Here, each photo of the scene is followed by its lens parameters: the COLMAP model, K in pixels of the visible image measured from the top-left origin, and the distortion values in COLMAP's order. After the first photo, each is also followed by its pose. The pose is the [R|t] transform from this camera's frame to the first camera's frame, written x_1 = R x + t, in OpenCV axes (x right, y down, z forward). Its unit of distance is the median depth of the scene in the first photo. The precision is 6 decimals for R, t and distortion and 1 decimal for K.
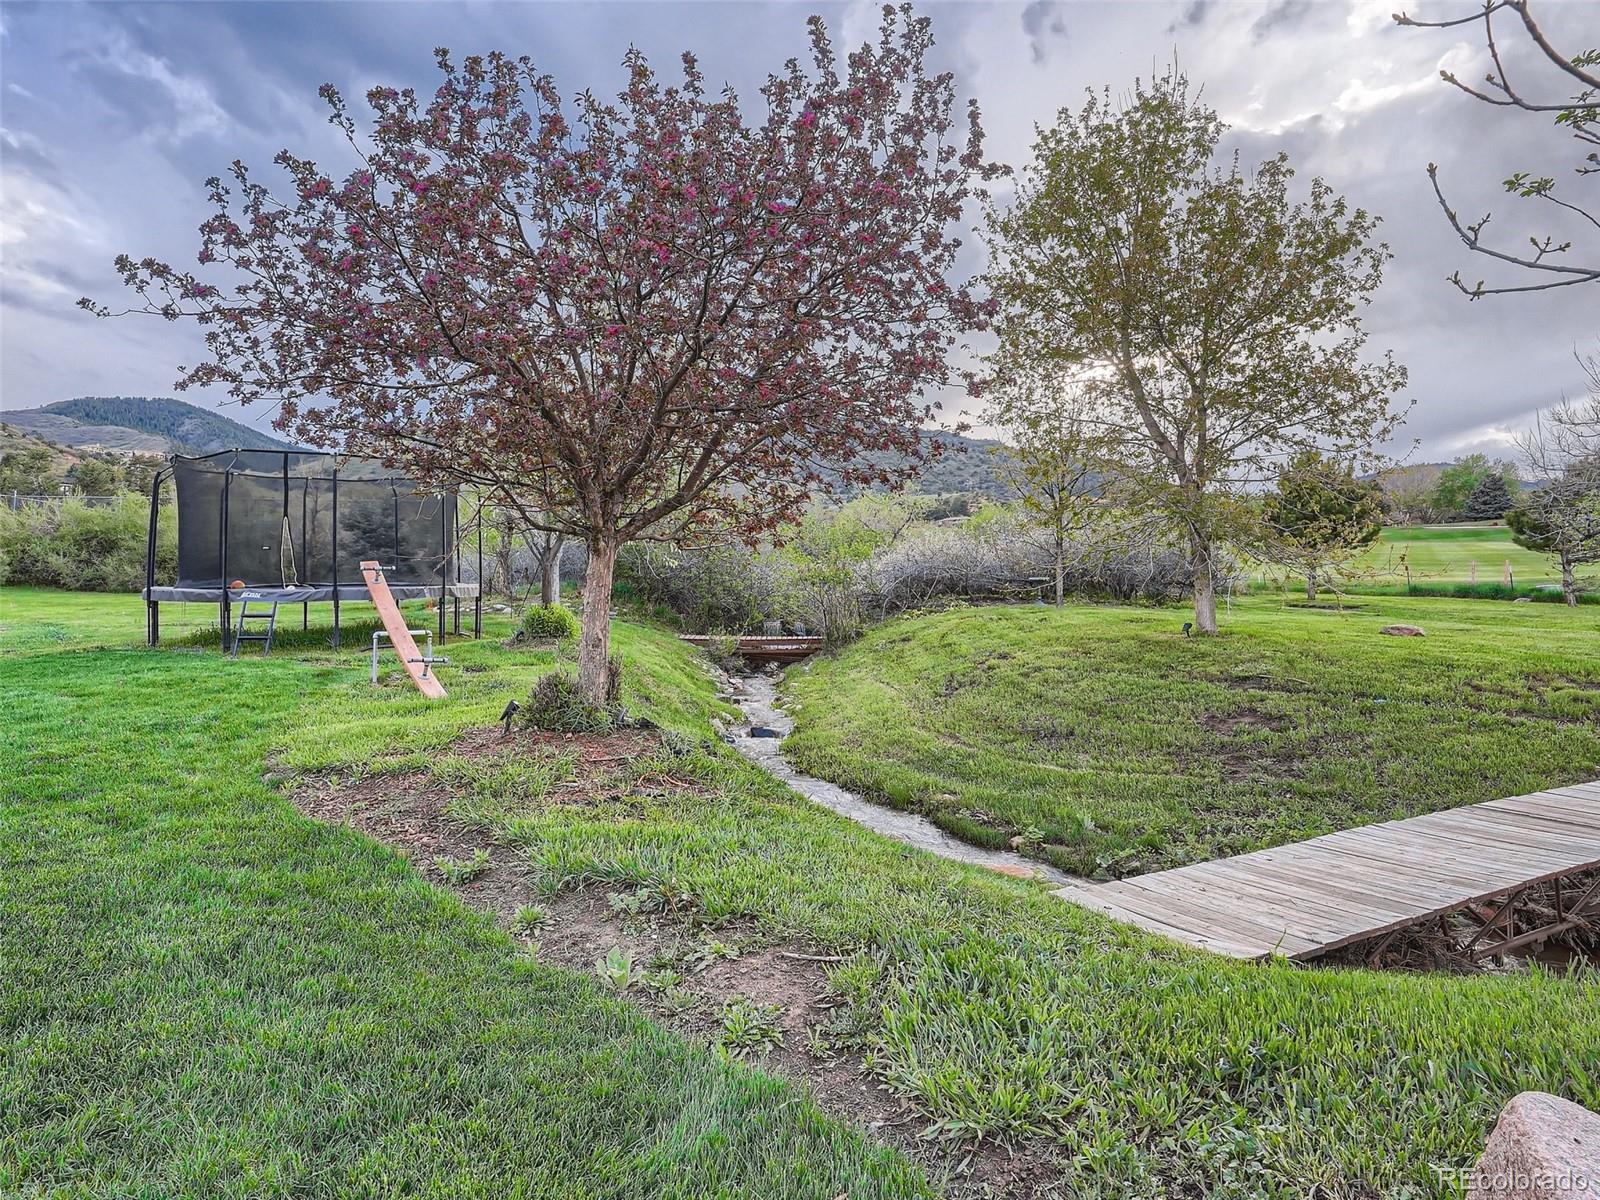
lens RADIAL K [[968.7, 0, 787.8], [0, 968.7, 526.3], [0, 0, 1]] dist [0.006951, 0.004255]
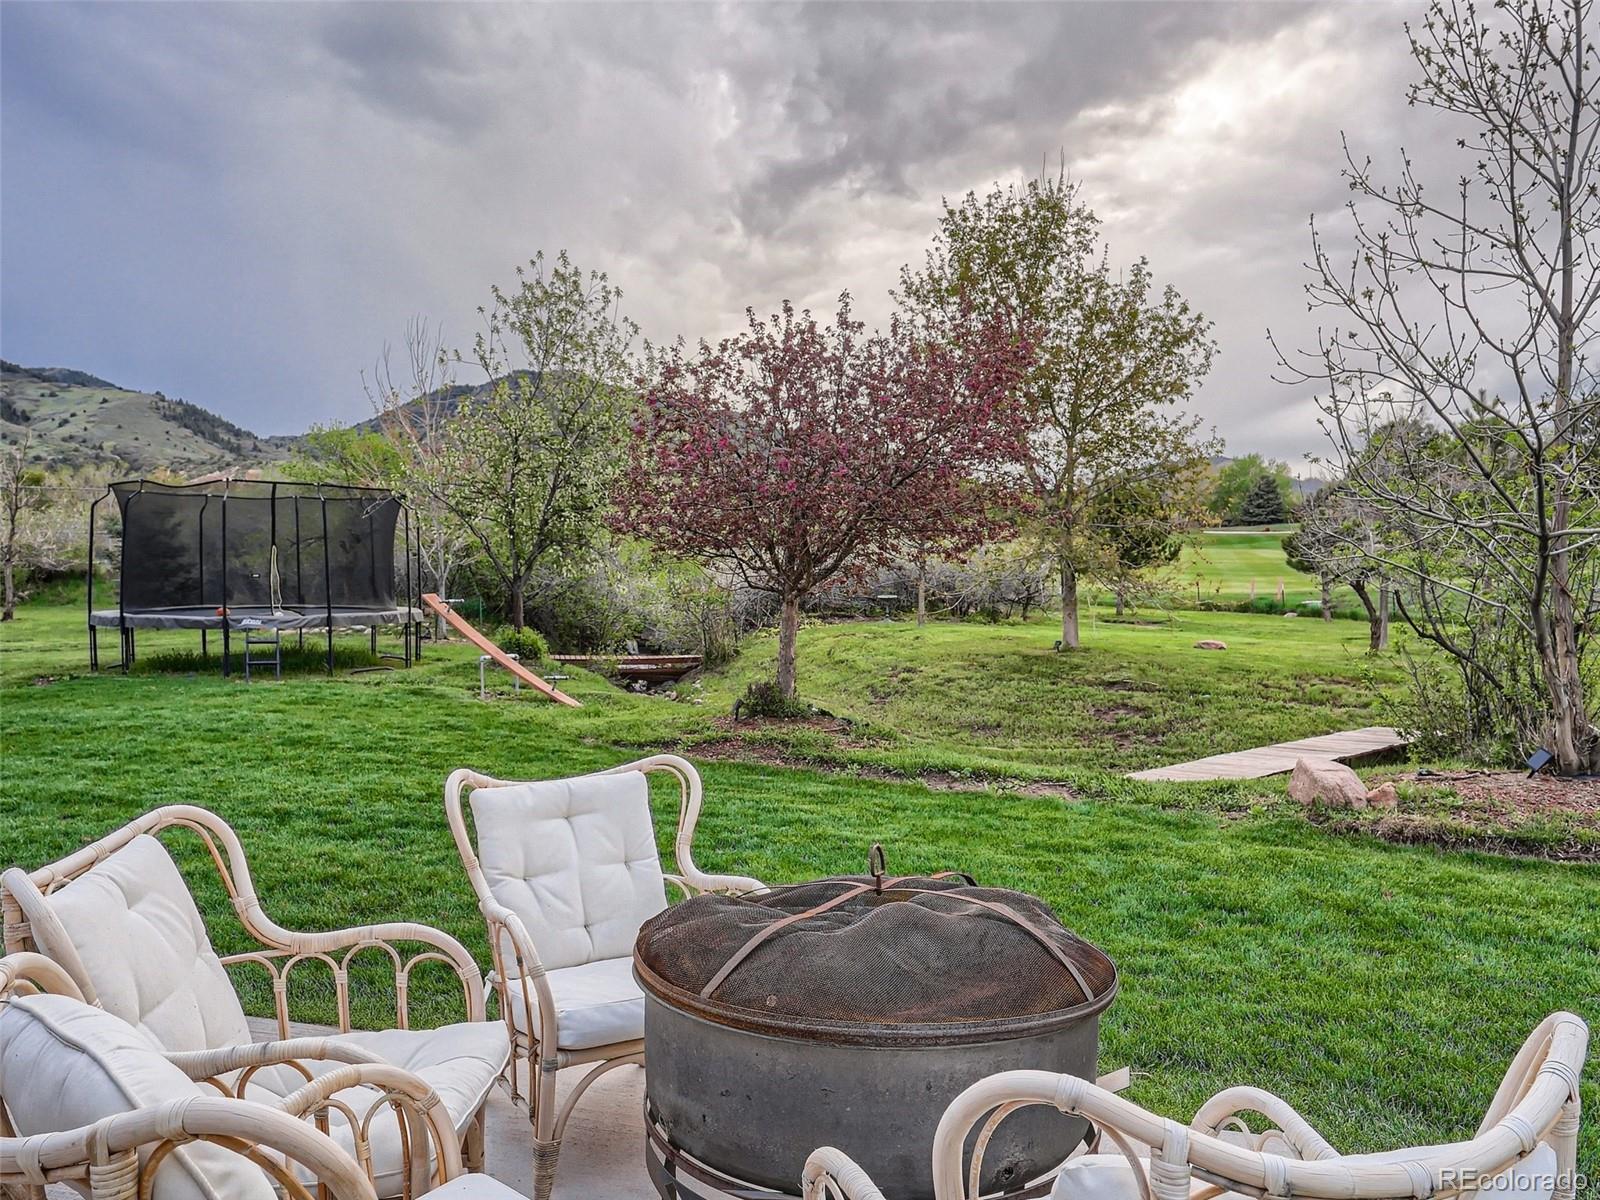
lens RADIAL K [[1266.5, 0, 799.5], [0, 1266.5, 600.1], [0, 0, 1]] dist [0.051157, -0.001057]
pose [[0.960835, 0.000288, 0.277122, -0.357601], [-0.020187, 0.997415, 0.068957, -0.057232], [-0.276385, -0.071851, 0.958357, -0.455581]]
